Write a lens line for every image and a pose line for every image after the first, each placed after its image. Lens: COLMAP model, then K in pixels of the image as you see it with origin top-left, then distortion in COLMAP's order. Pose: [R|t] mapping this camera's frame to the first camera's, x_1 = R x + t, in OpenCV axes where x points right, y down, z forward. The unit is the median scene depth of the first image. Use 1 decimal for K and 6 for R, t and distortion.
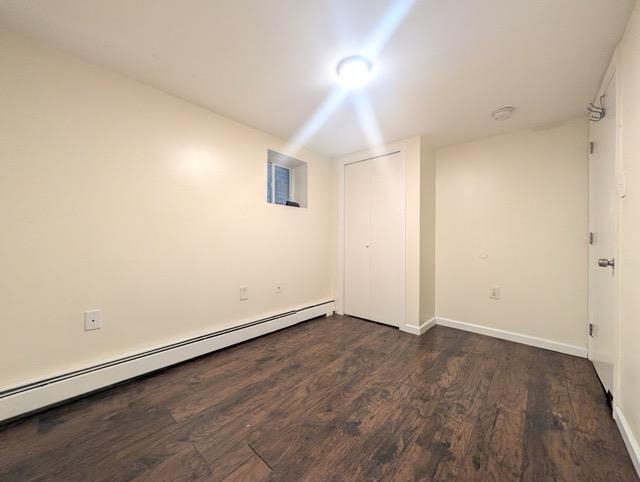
lens RADIAL K [[242.2, 0, 321.1], [0, 242.2, 244.5], [0, 0, 1]] dist [0.000853, 0.000496]
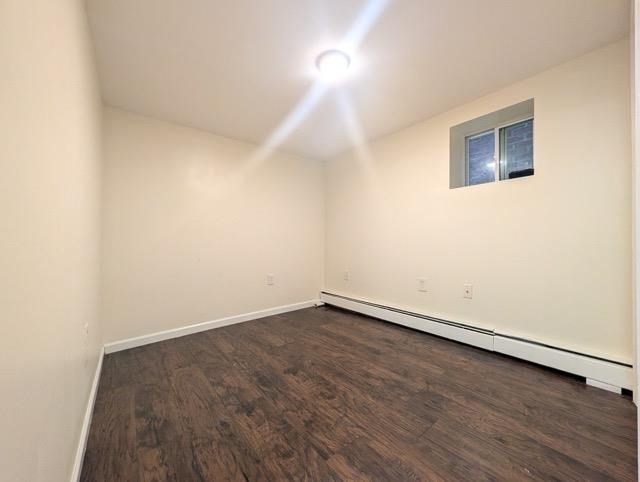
lens RADIAL K [[242.2, 0, 321.1], [0, 242.2, 240.9], [0, 0, 1]] dist [0.000853, 0.000496]
pose [[-0.146887, -0.013943, -0.989055, 1.025874], [-0.006846, 0.999891, -0.013079, 0.042782], [0.989130, 0.004850, -0.146966, 0.972432]]
